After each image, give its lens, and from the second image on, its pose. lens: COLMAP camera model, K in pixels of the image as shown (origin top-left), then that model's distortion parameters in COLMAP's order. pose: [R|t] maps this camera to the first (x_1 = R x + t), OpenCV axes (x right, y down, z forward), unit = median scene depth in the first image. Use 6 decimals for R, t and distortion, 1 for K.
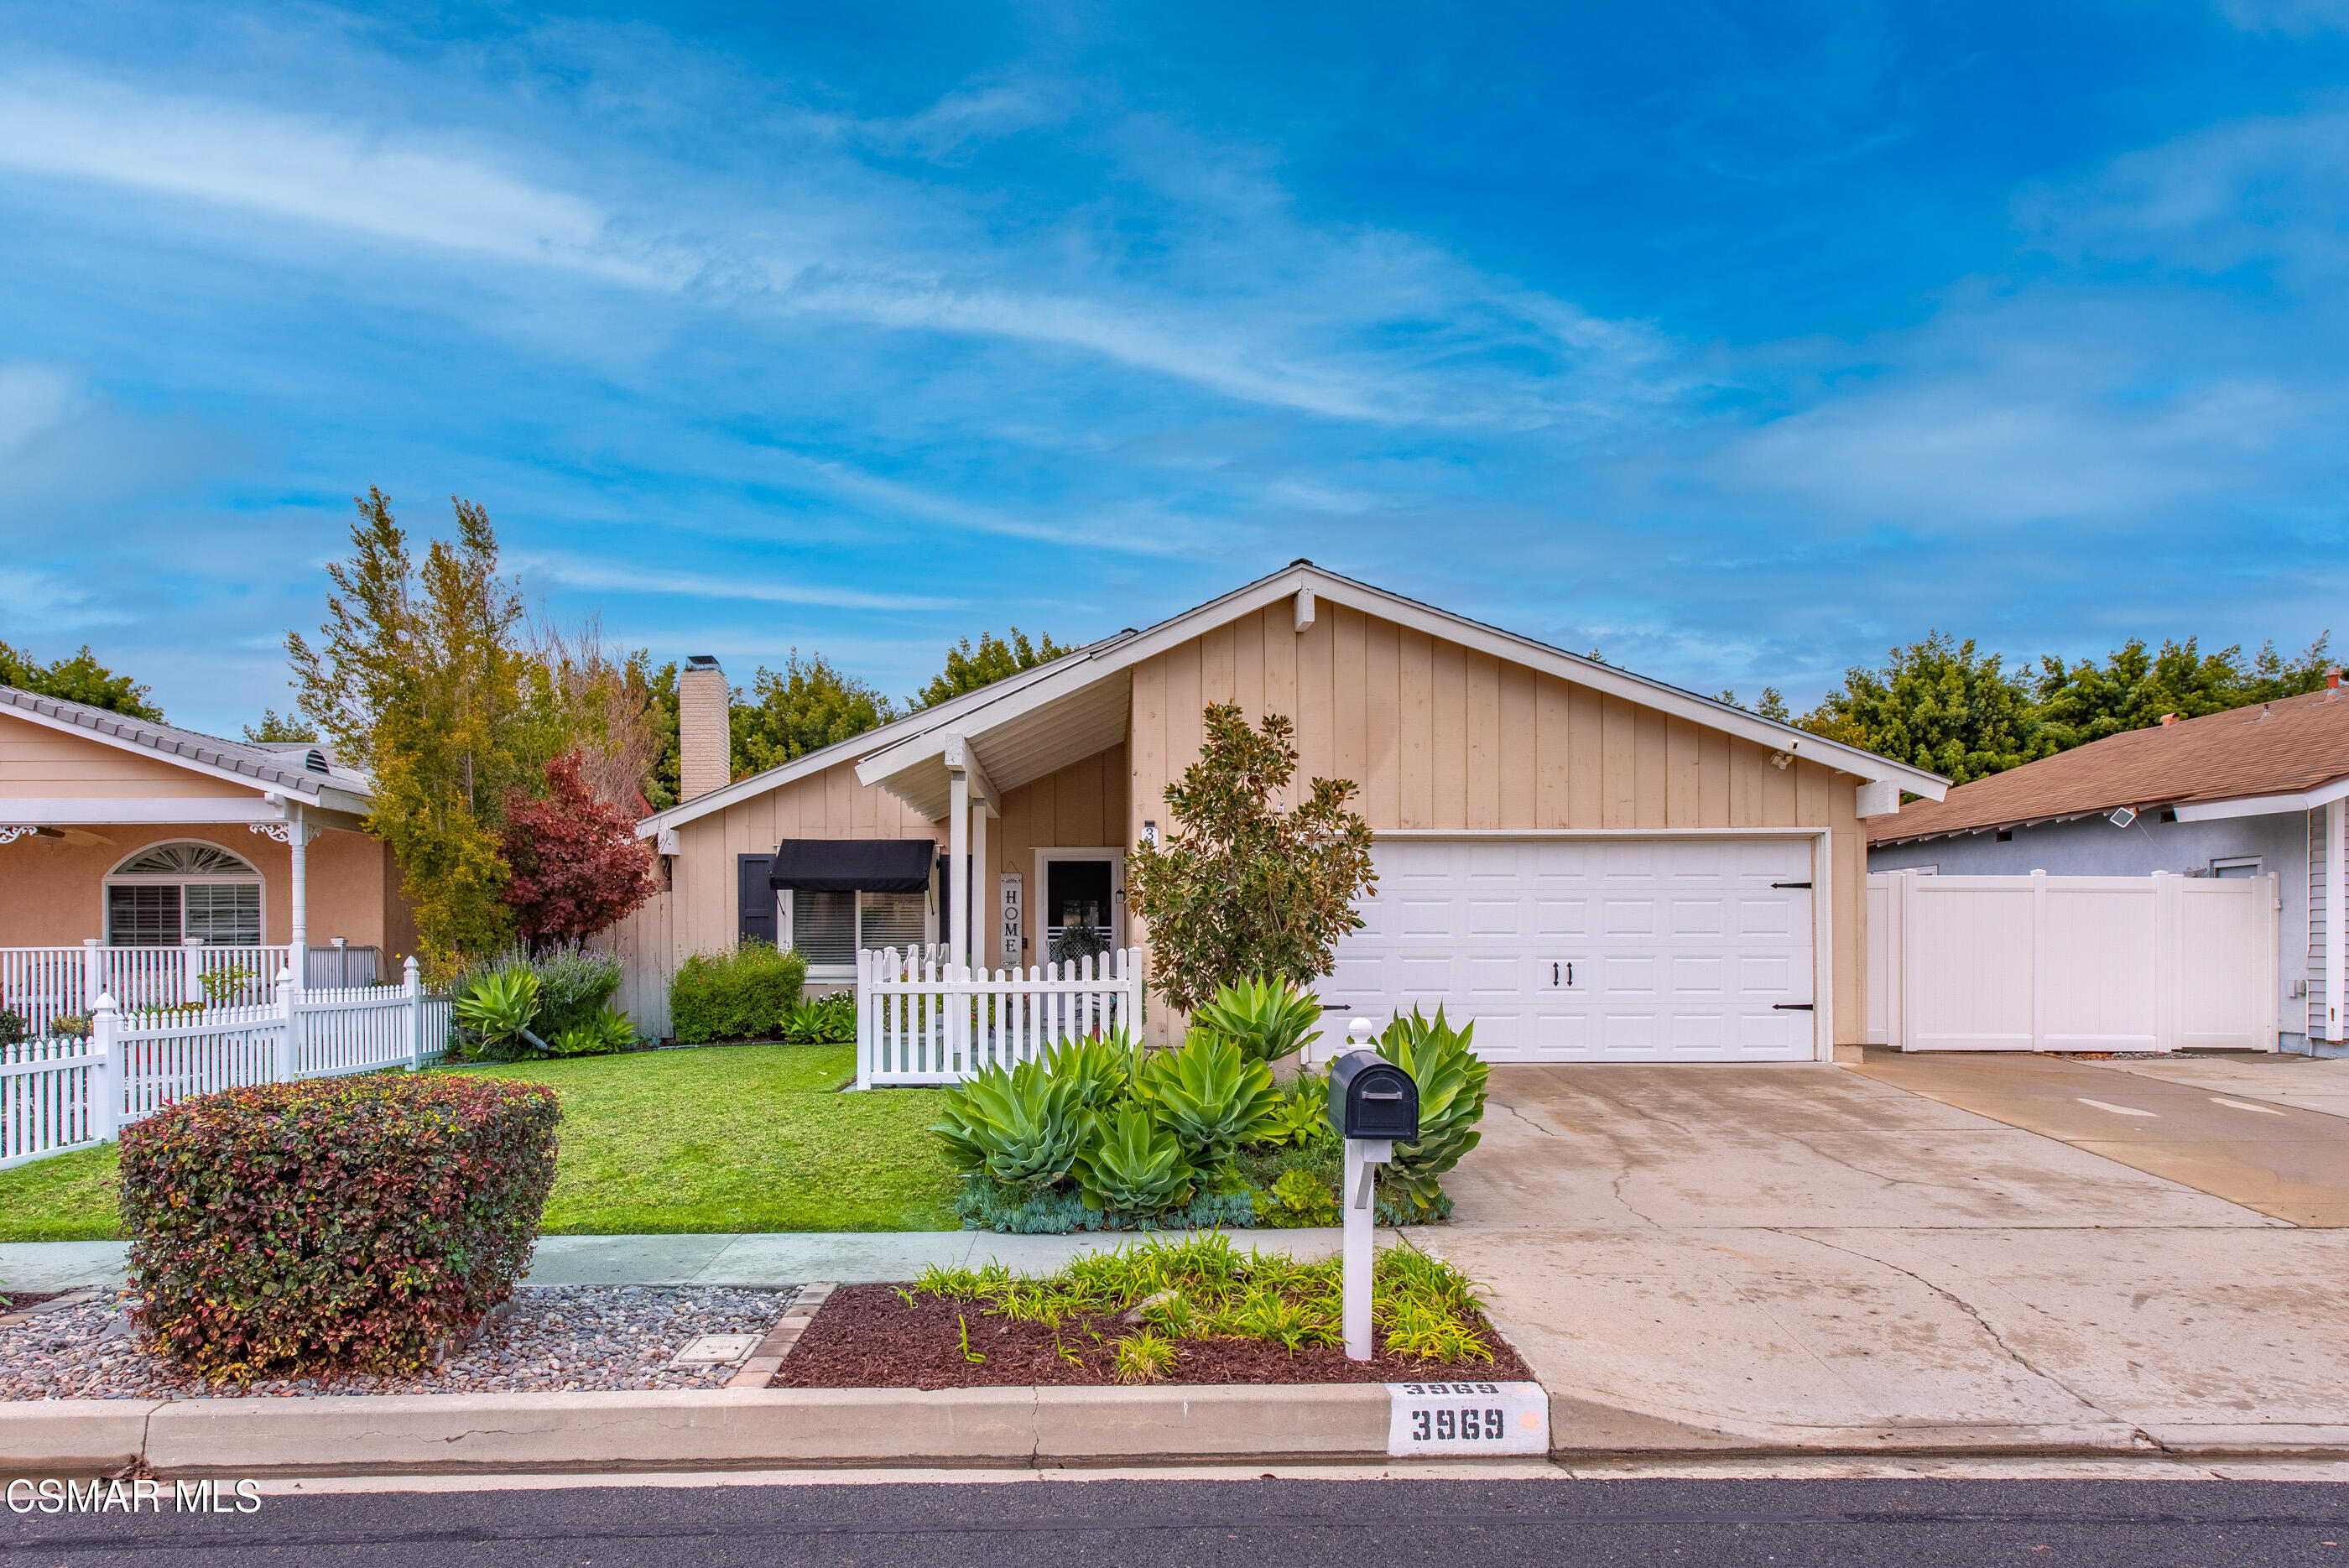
lens RADIAL K [[1578.0, 0, 1164.8], [0, 1578.0, 904.2], [0, 0, 1]] dist [0.017394, -0.006077]
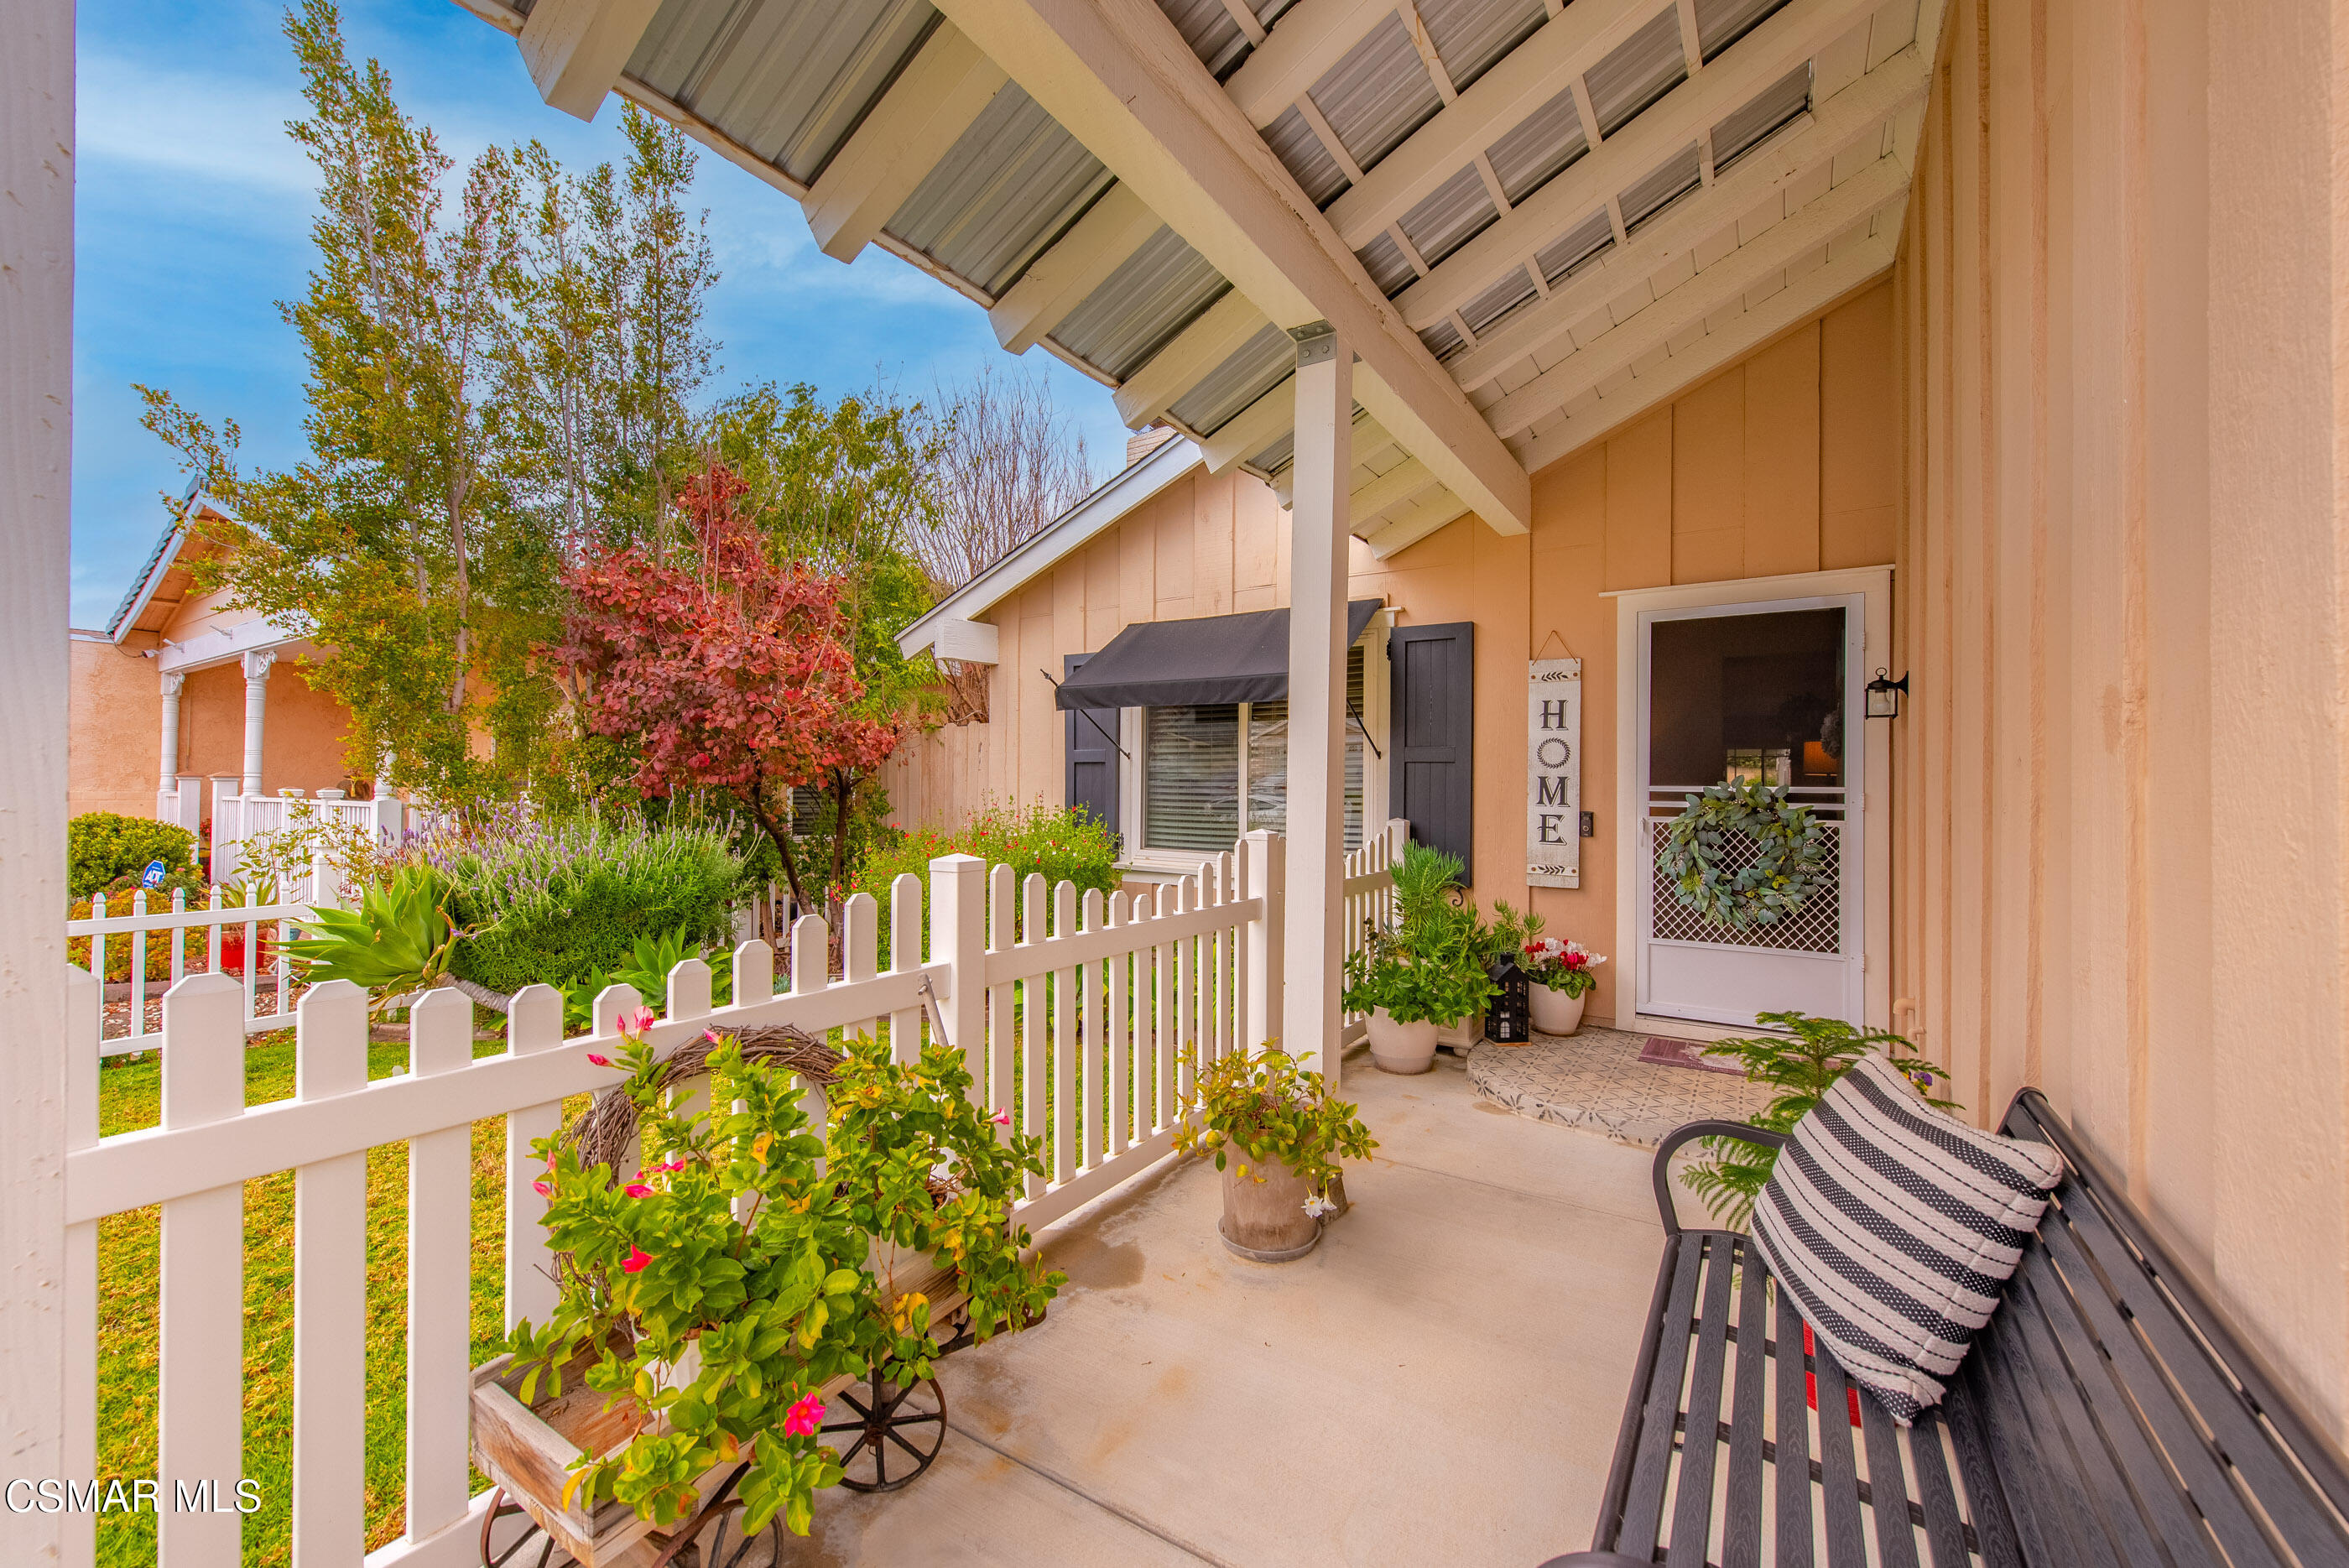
lens RADIAL K [[932.4, 0, 1178.2], [0, 932.4, 773.4], [0, 0, 1]] dist [0.013965, -0.004323]
pose [[0.827502, 0.005837, -0.561432, -0.053098], [0.002845, 0.999890, 0.014588, 0.009822], [0.561455, -0.013669, 0.827394, 0.980574]]
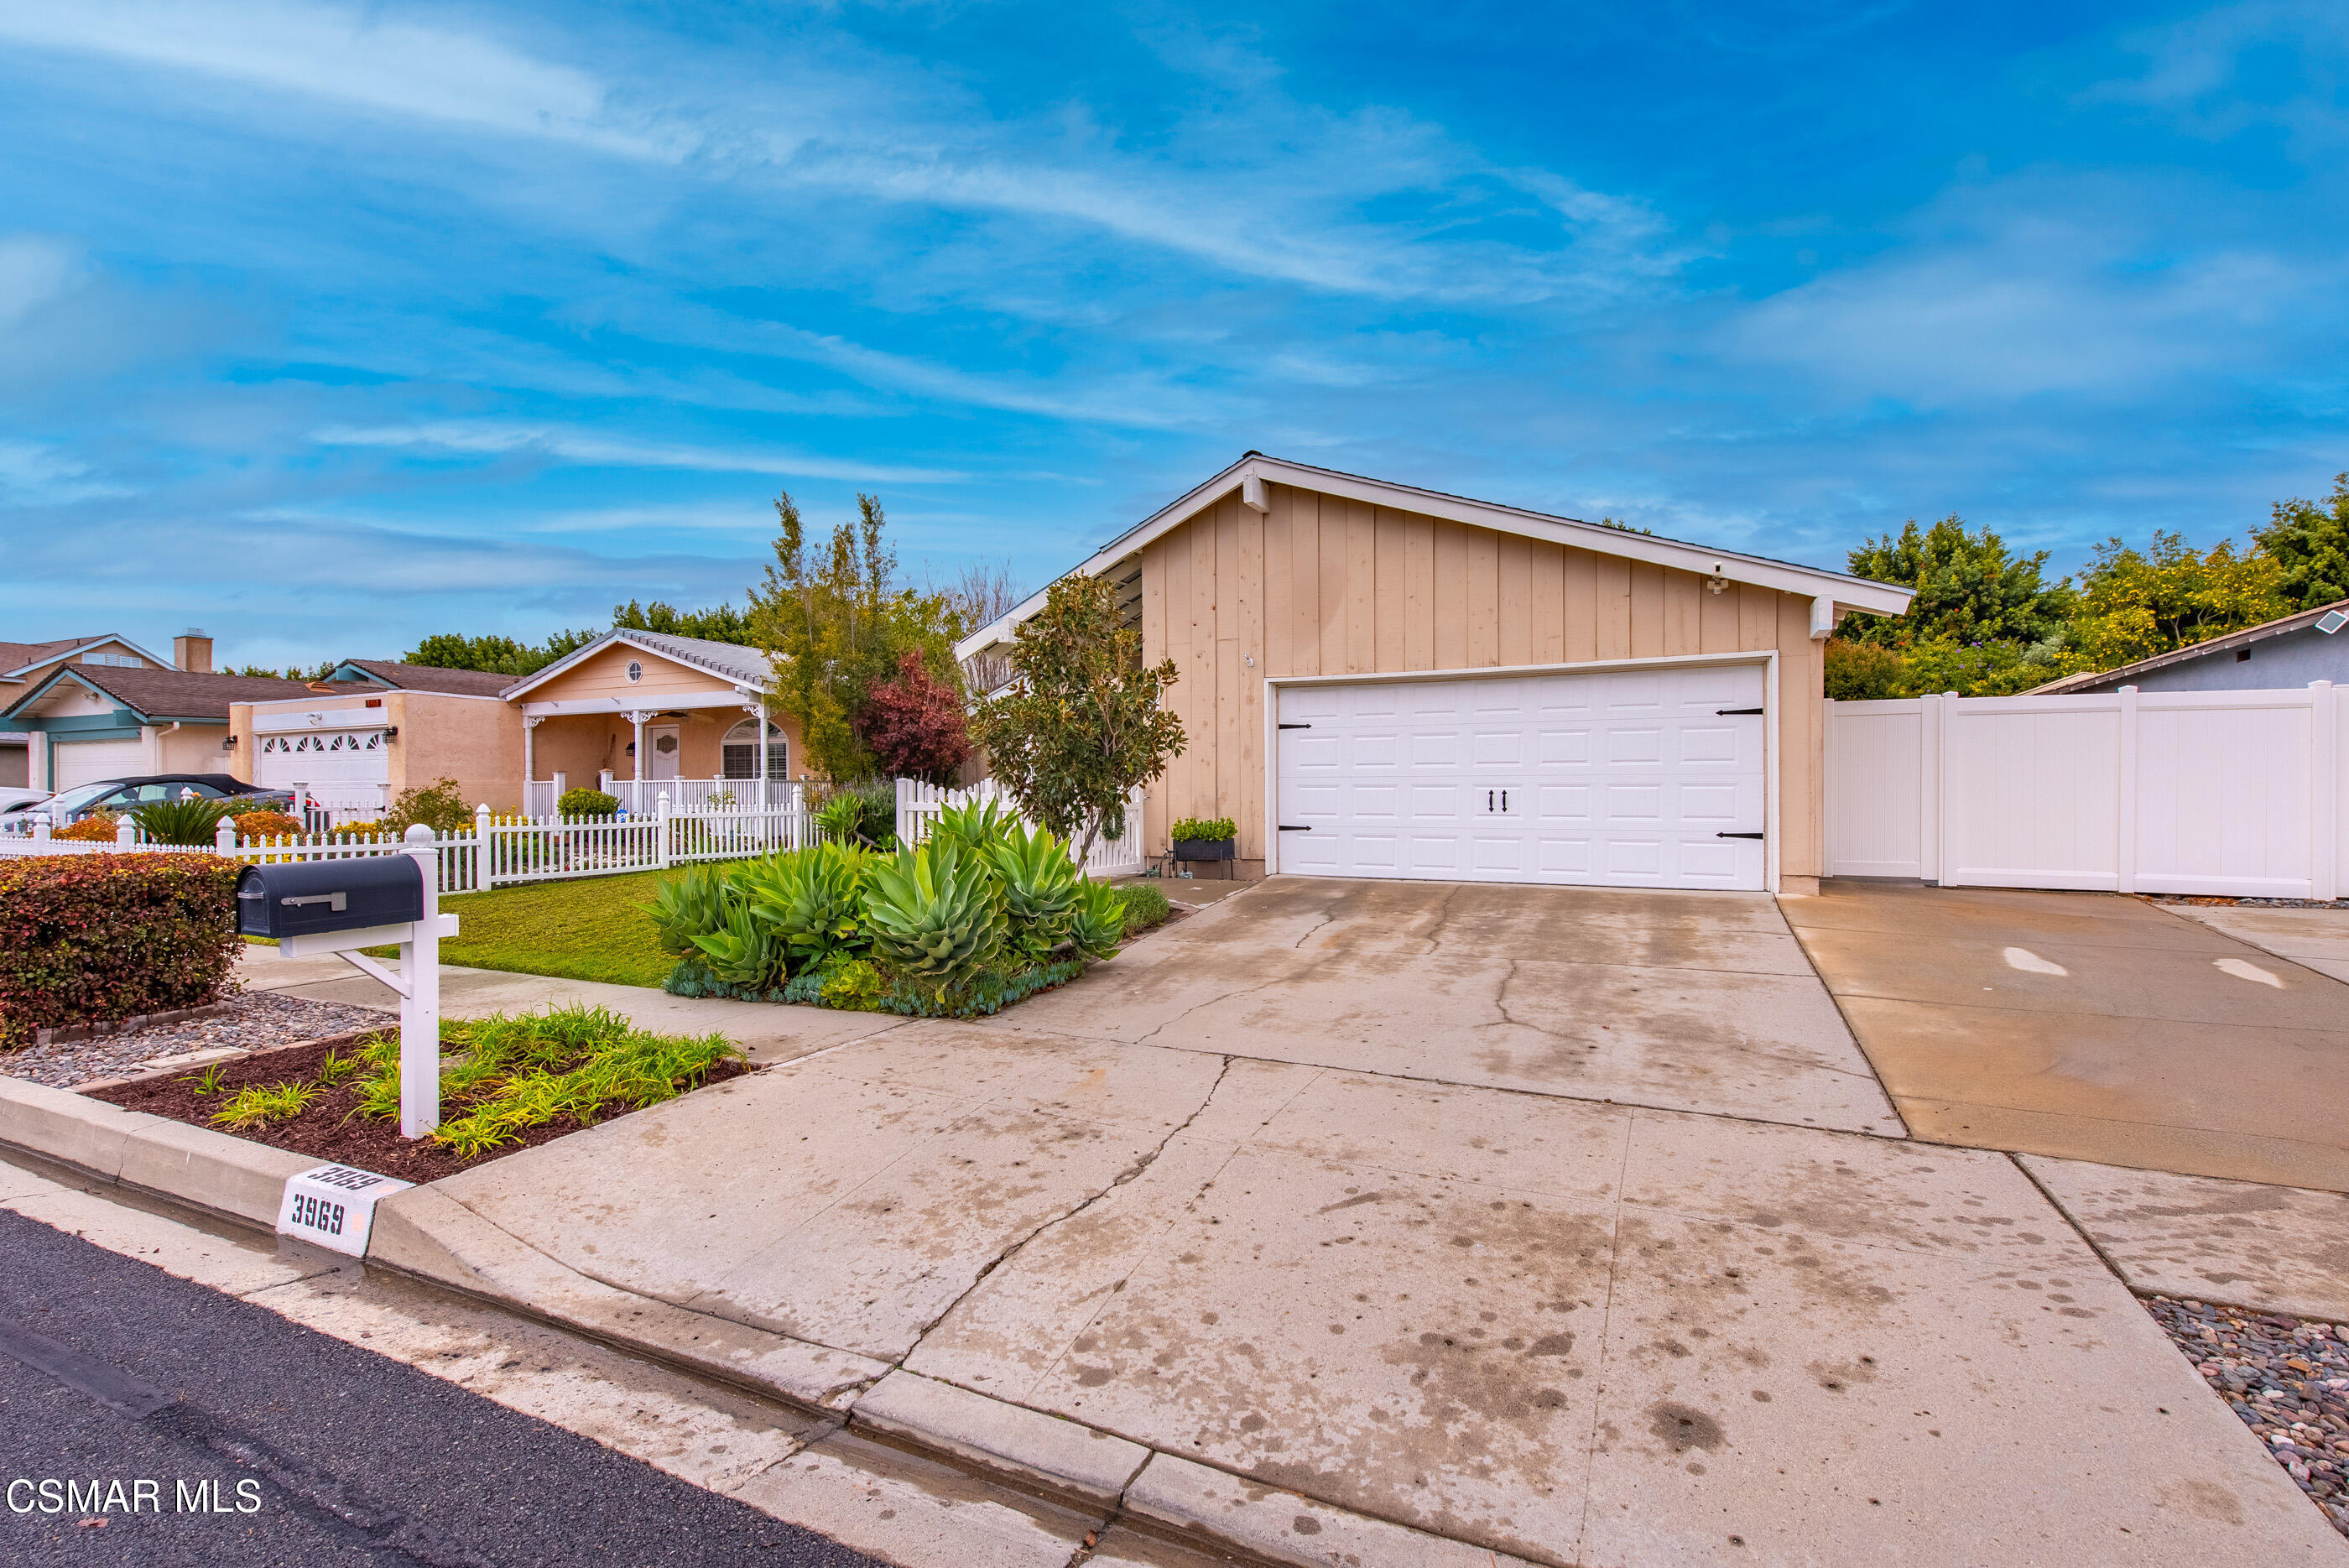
lens RADIAL K [[1060.2, 0, 1174.5], [0, 1060.2, 784.0], [0, 0, 1]] dist [0.024333, -0.011481]
pose [[0.886402, -0.000859, -0.462916, 0.396373], [0.012258, 0.999691, 0.021619, 0.014511], [0.462754, -0.024837, 0.886139, 0.250710]]
